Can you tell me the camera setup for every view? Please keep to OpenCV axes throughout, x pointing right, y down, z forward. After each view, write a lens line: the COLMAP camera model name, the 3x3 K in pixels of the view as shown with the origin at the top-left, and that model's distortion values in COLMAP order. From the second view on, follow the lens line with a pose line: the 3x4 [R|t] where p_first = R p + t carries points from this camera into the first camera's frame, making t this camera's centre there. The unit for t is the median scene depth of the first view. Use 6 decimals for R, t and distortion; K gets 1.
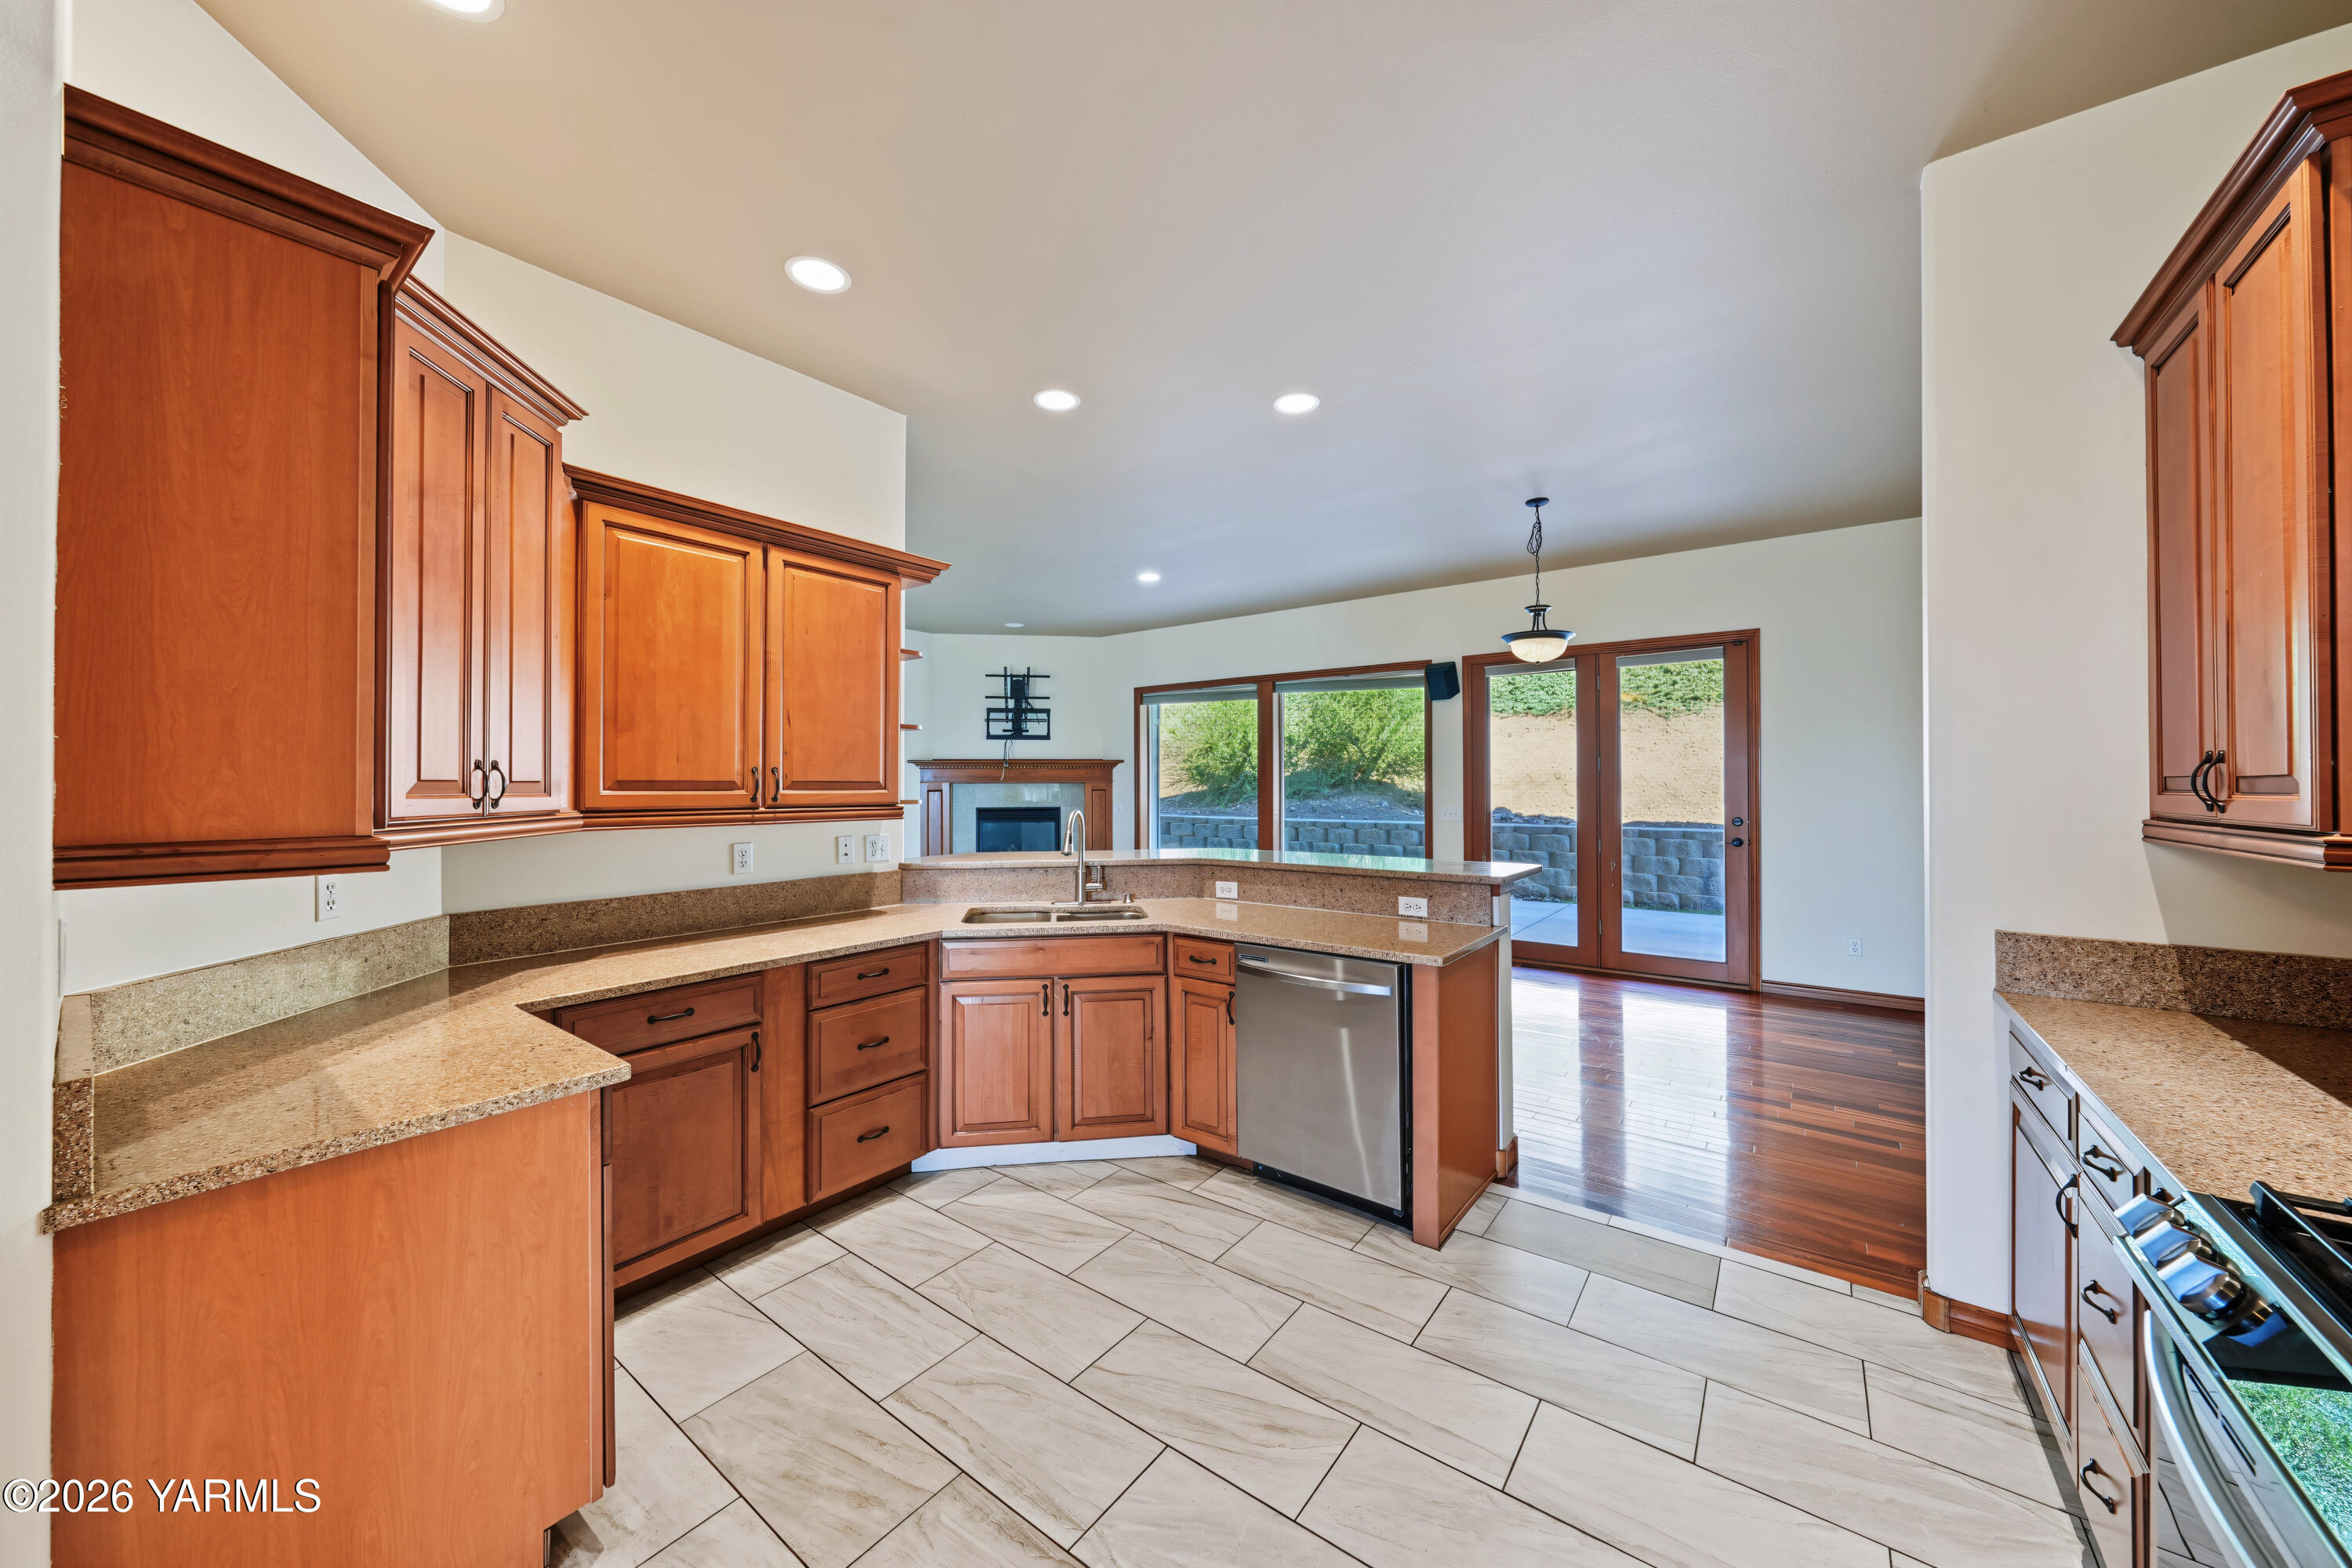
lens RADIAL K [[839.0, 0, 1163.5], [0, 839.0, 775.8], [0, 0, 1]] dist [-0.002219, -0.000065]
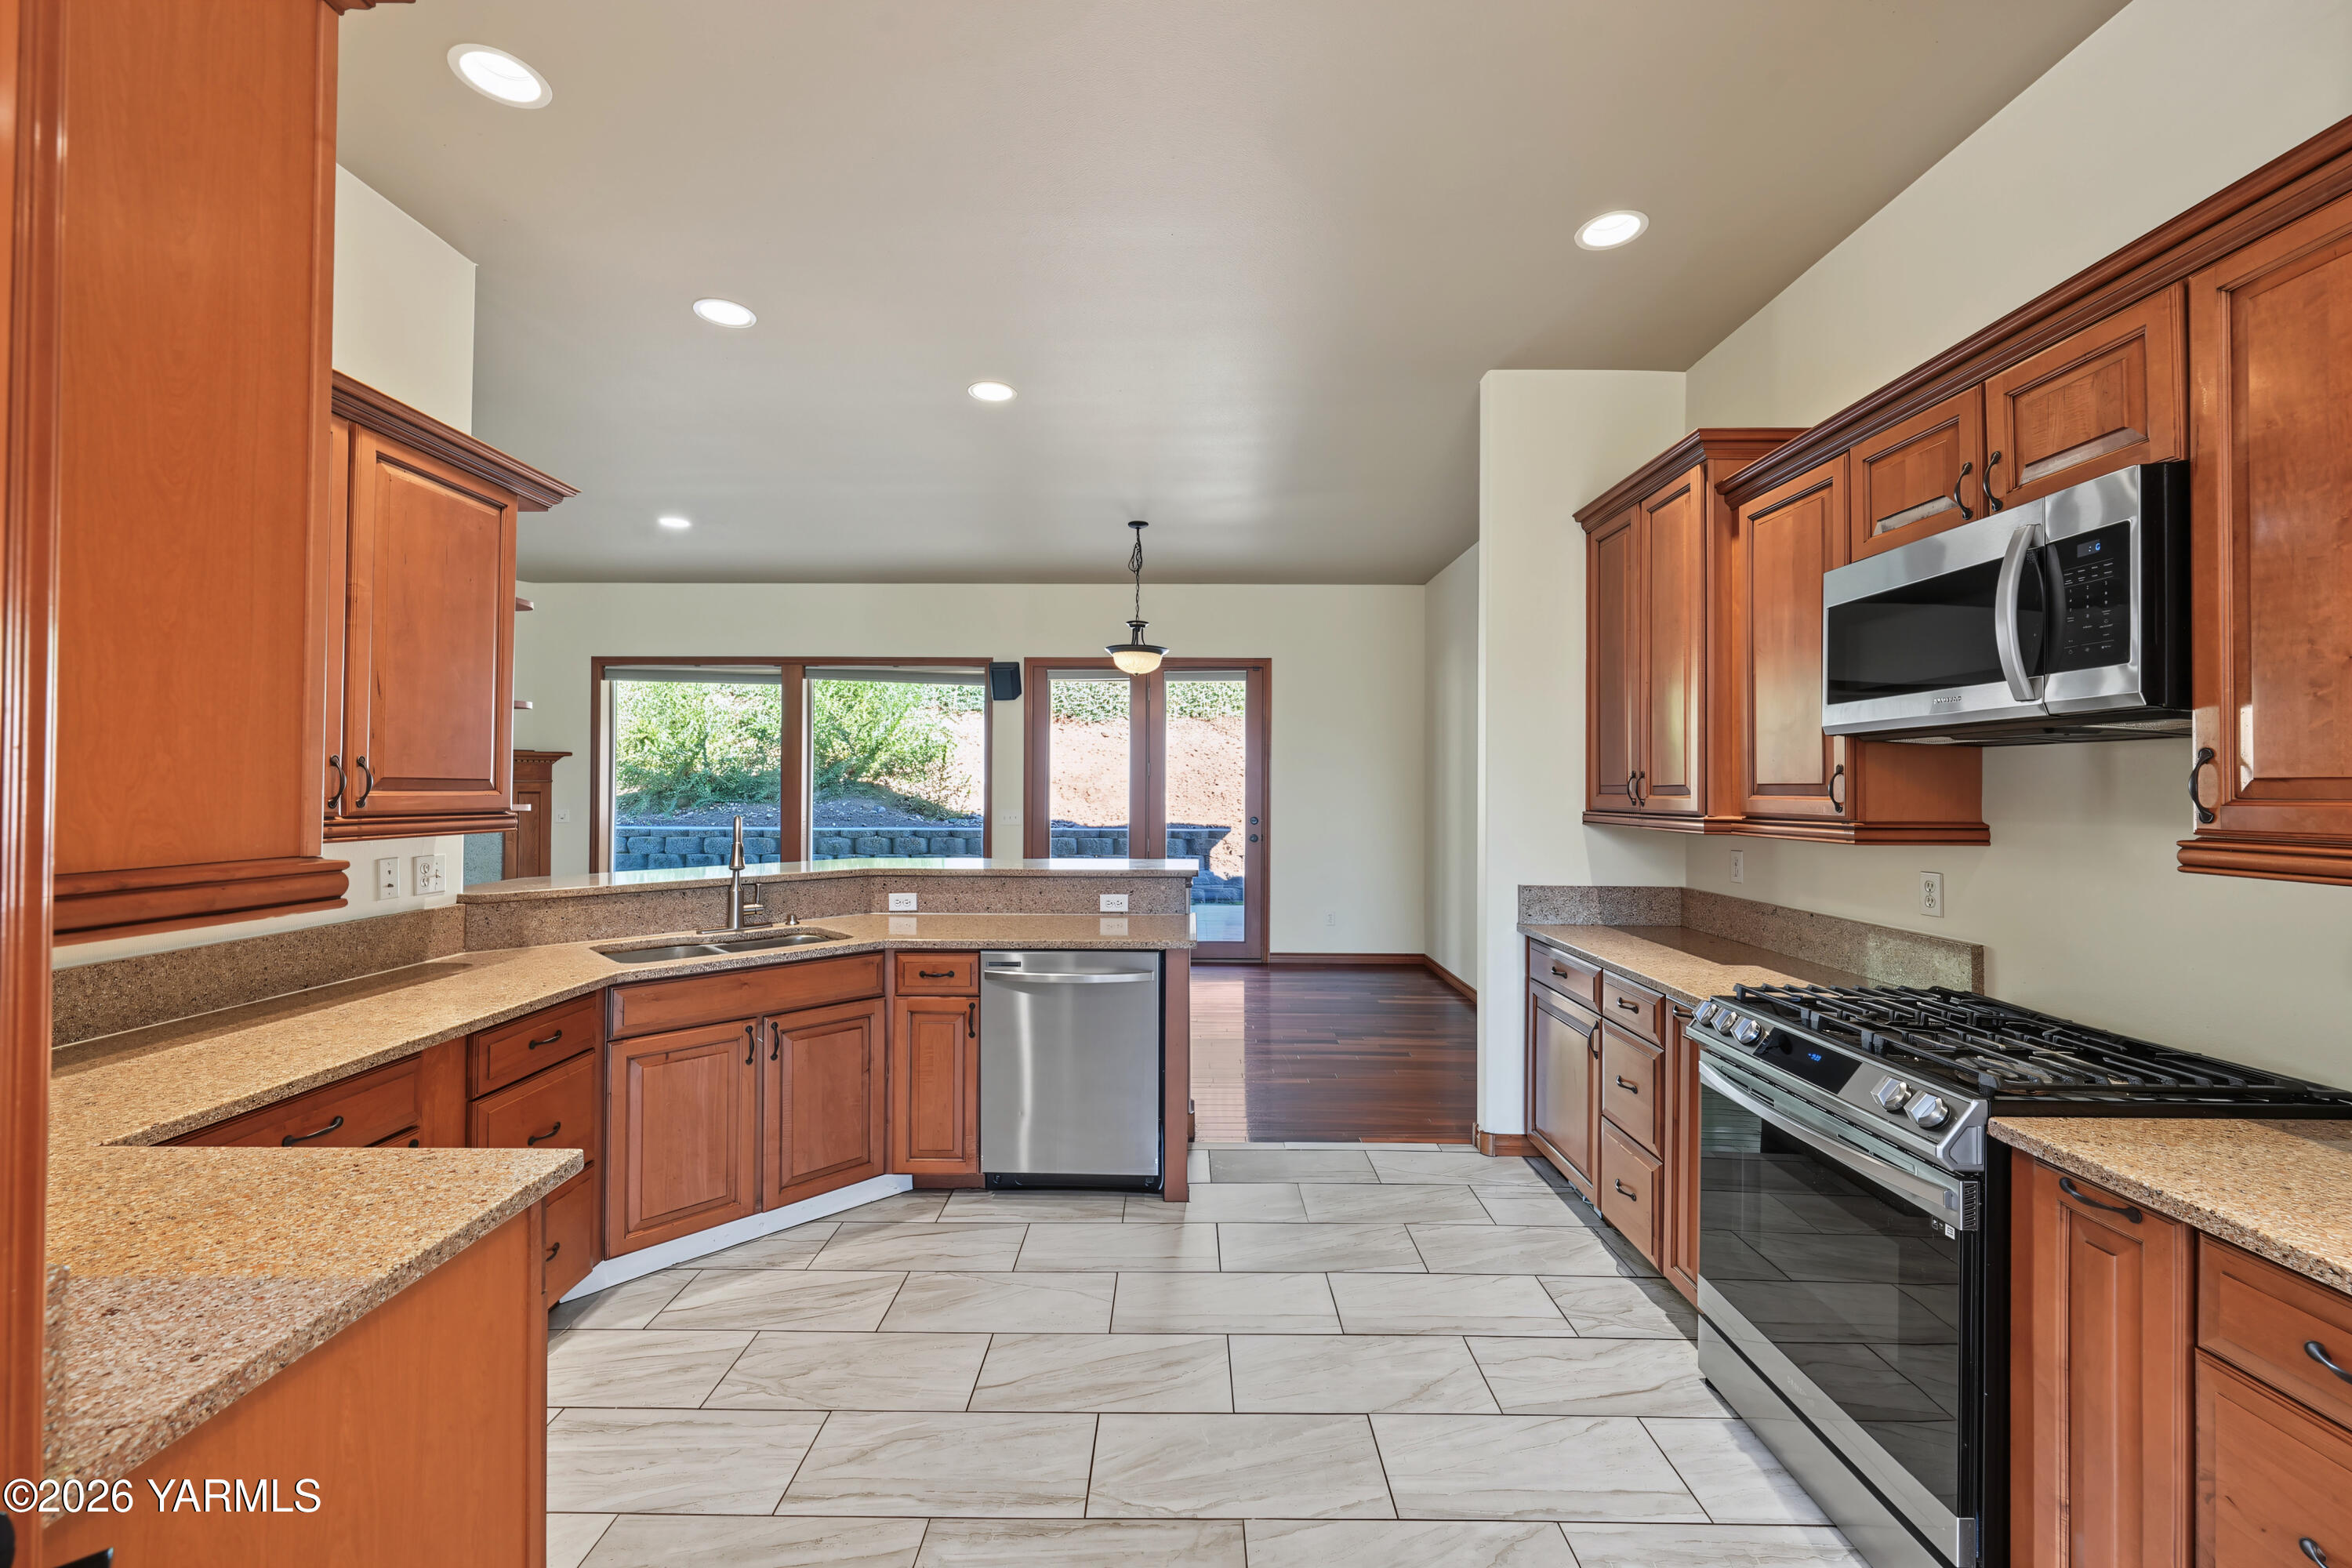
lens RADIAL K [[951.7, 0, 1188.9], [0, 951.7, 776.4], [0, 0, 1]] dist [-0.000208, 0.000120]
pose [[0.794264, 0.012534, 0.607443, -0.363521], [-0.011799, 0.999917, -0.005204, 0.001584], [-0.607458, -0.003034, 0.794346, -0.010424]]
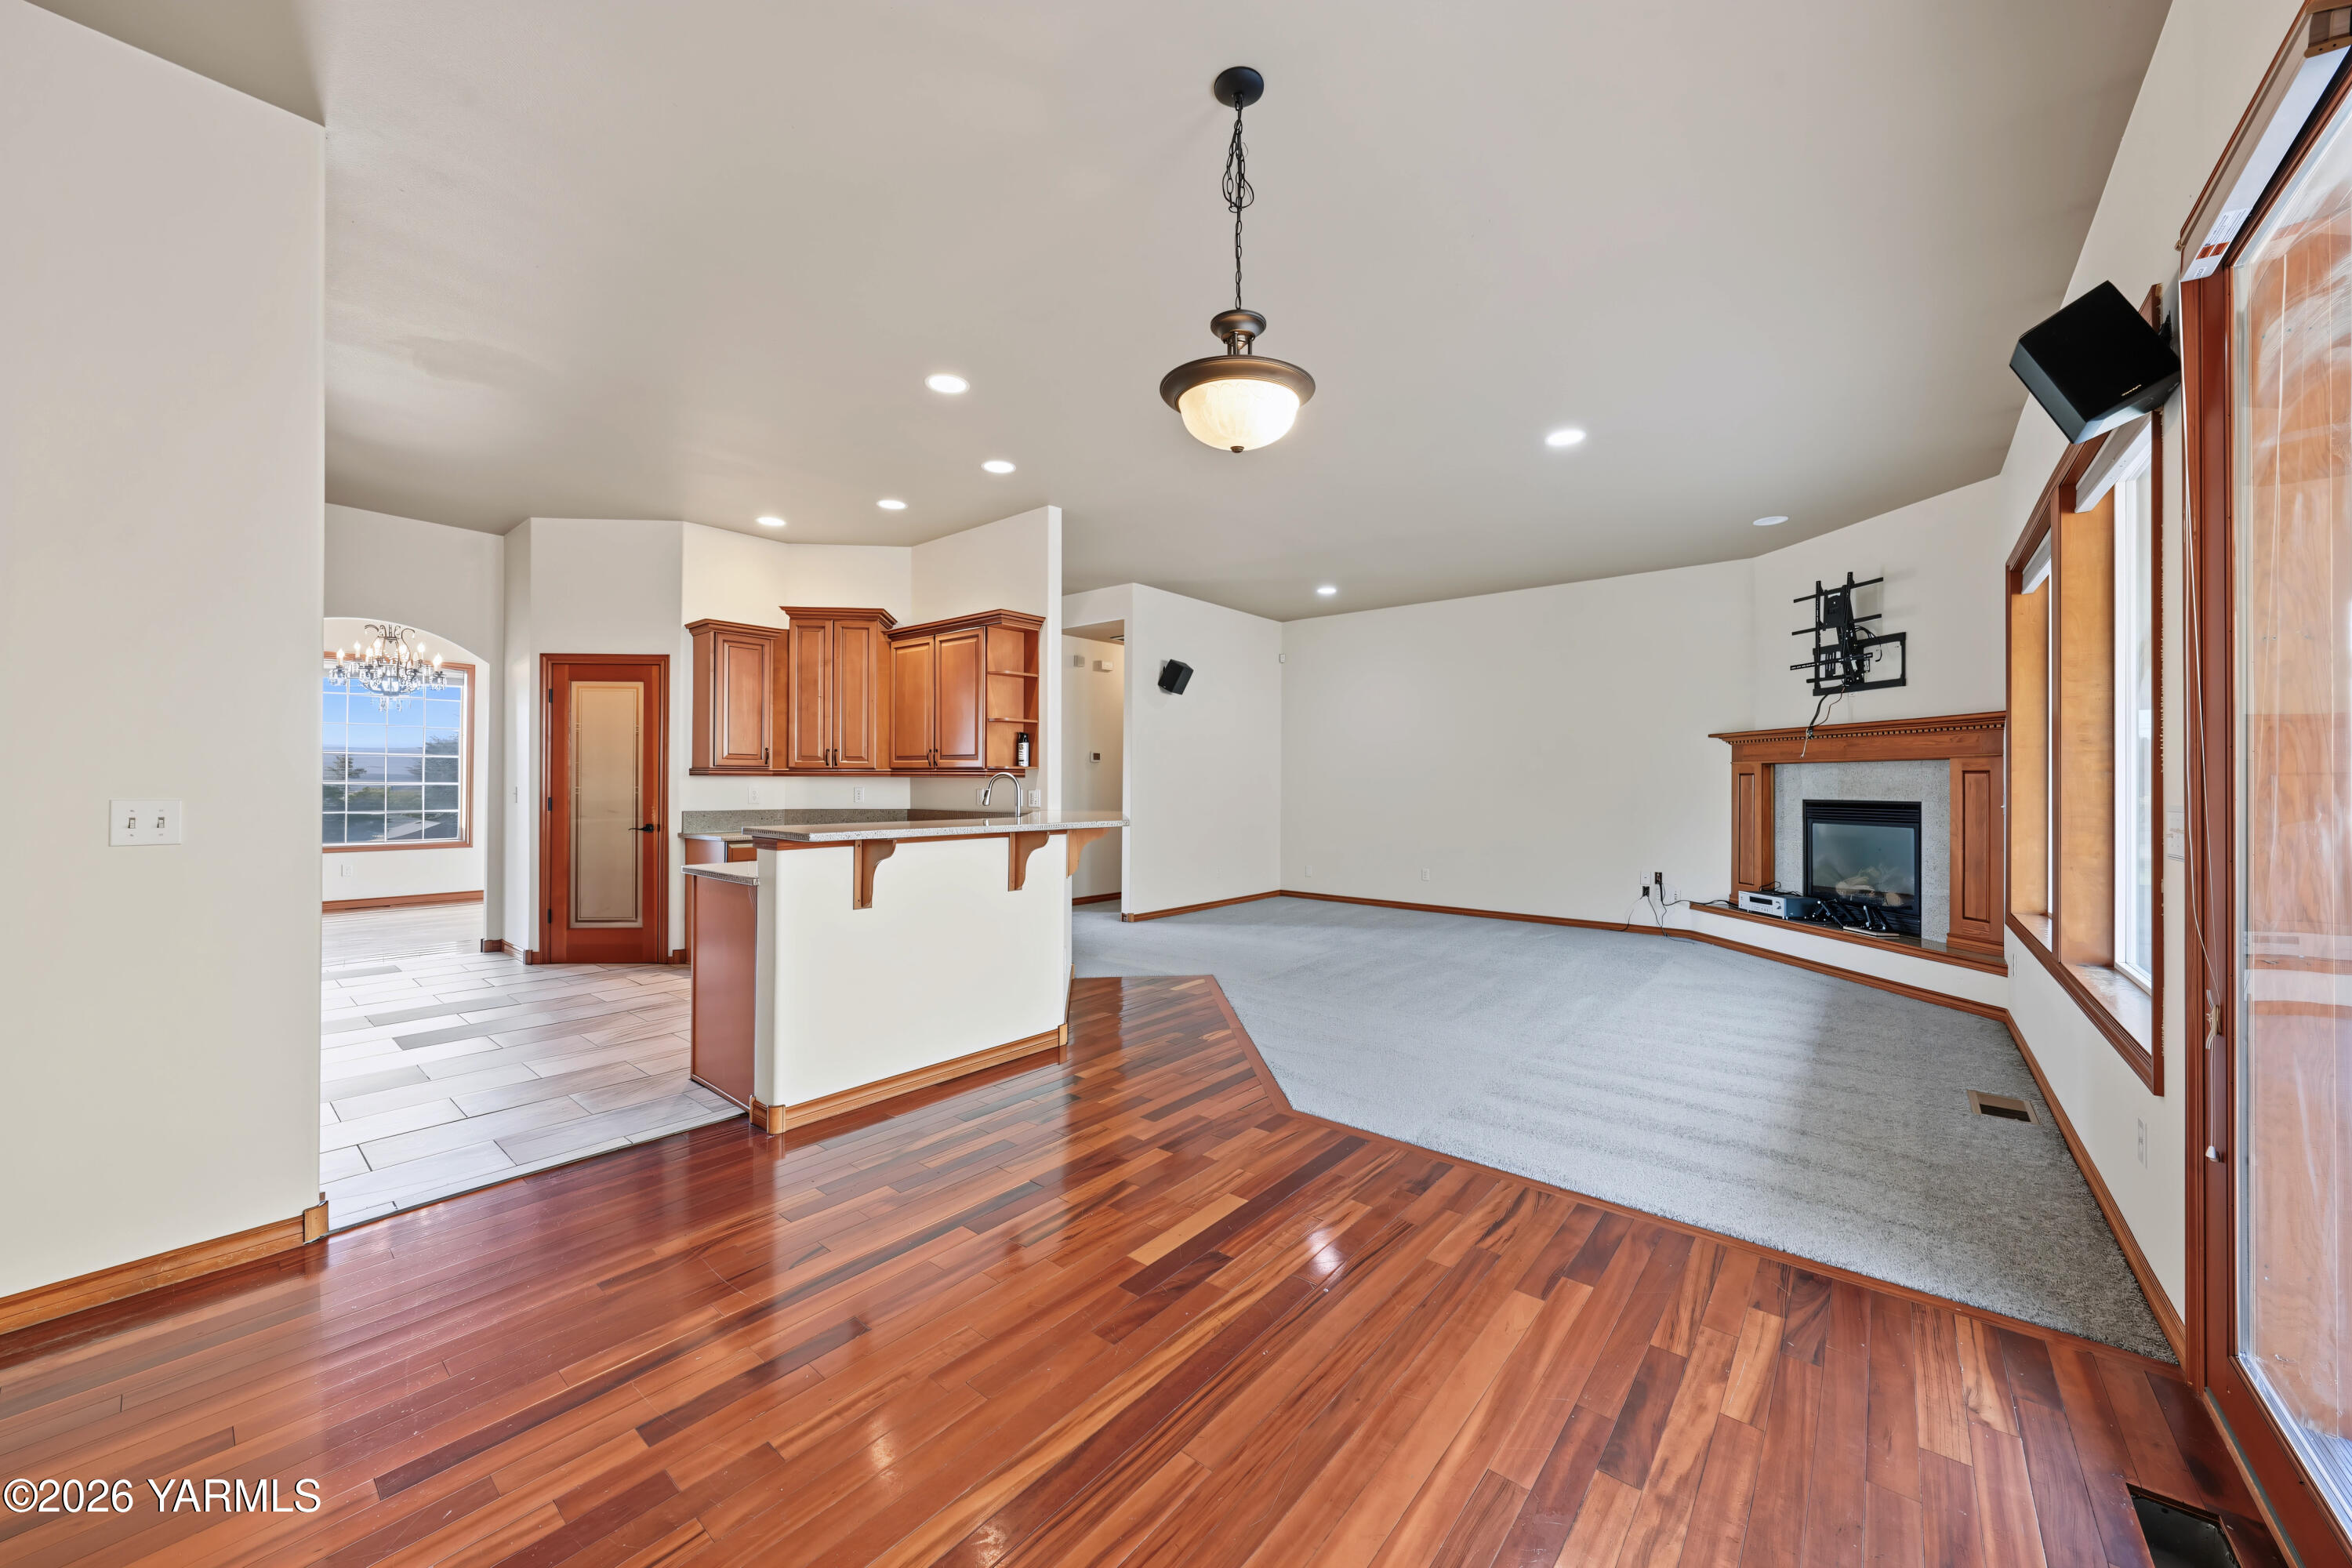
lens RADIAL K [[839.0, 0, 1163.5], [0, 839.0, 775.8], [0, 0, 1]] dist [-0.002219, -0.000065]
pose [[-0.039248, 0.001047, -0.999229, 1.362793], [0.003136, 0.999995, 0.000925, 0.050048], [0.999225, -0.003097, -0.039251, 1.498218]]
